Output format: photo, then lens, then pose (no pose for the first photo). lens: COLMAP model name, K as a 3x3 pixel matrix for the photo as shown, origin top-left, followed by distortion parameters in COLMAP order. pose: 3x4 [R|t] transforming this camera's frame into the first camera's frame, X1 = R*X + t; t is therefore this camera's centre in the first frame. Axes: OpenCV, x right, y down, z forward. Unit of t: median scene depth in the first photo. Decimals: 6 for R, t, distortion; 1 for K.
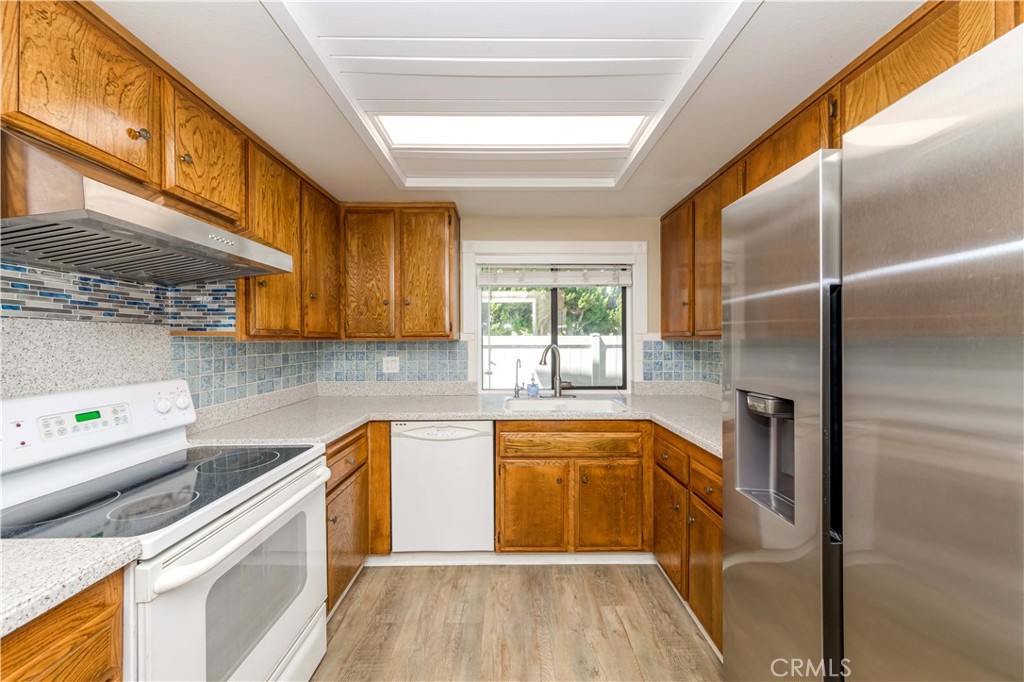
lens RADIAL K [[367.0, 0, 514.7], [0, 367.0, 343.3], [0, 0, 1]] dist [0.001622, 0.001145]
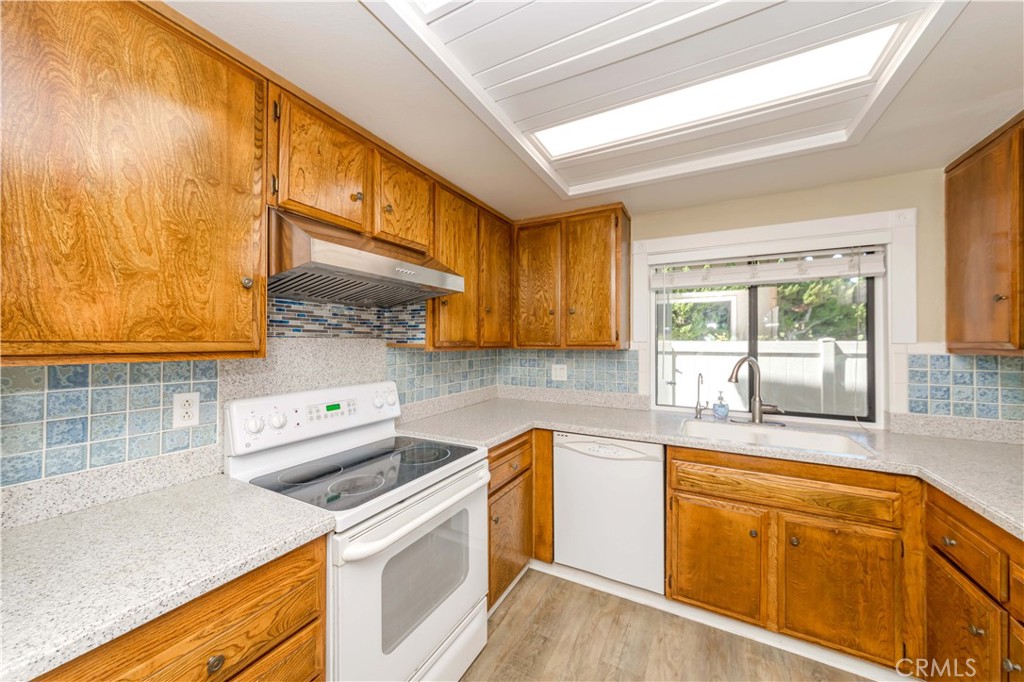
lens RADIAL K [[367.0, 0, 510.6], [0, 367.0, 341.3], [0, 0, 1]] dist [0.001622, 0.001145]
pose [[0.875637, 0.003668, -0.482957, 0.045547], [-0.009457, 0.999910, -0.009553, -0.022727], [0.482878, 0.012932, 0.875592, 0.061159]]
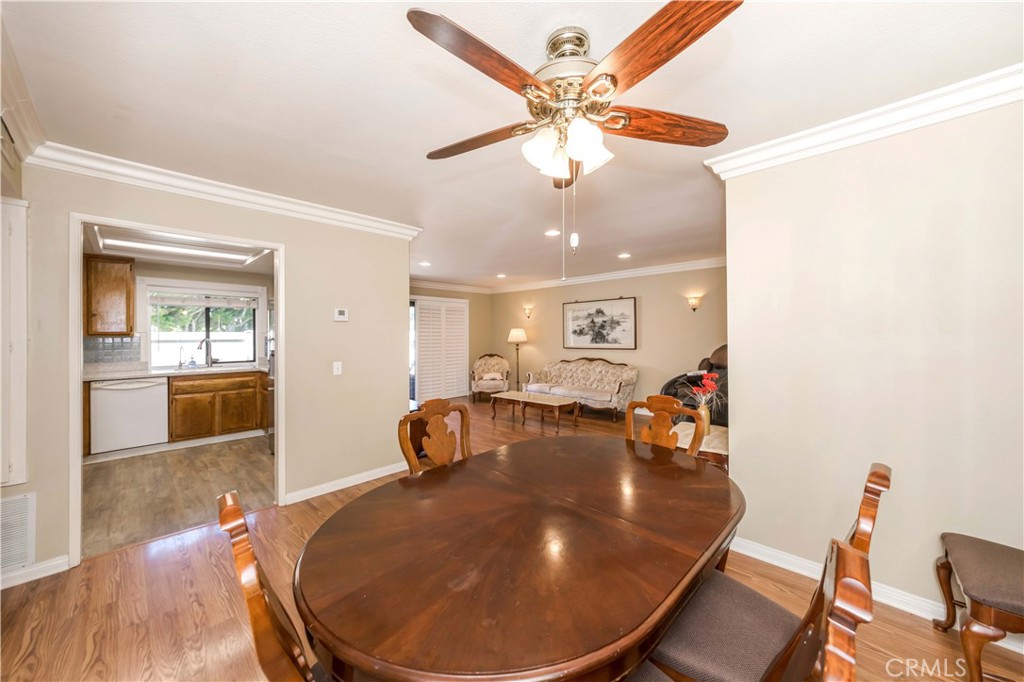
lens RADIAL K [[367.0, 0, 509.0], [0, 367.0, 336.3], [0, 0, 1]] dist [0.001622, 0.001145]
pose [[0.705868, -0.000756, 0.708343, -0.169735], [0.003721, 0.999990, -0.002641, 0.000059], [-0.708334, 0.004500, 0.705863, -1.792163]]
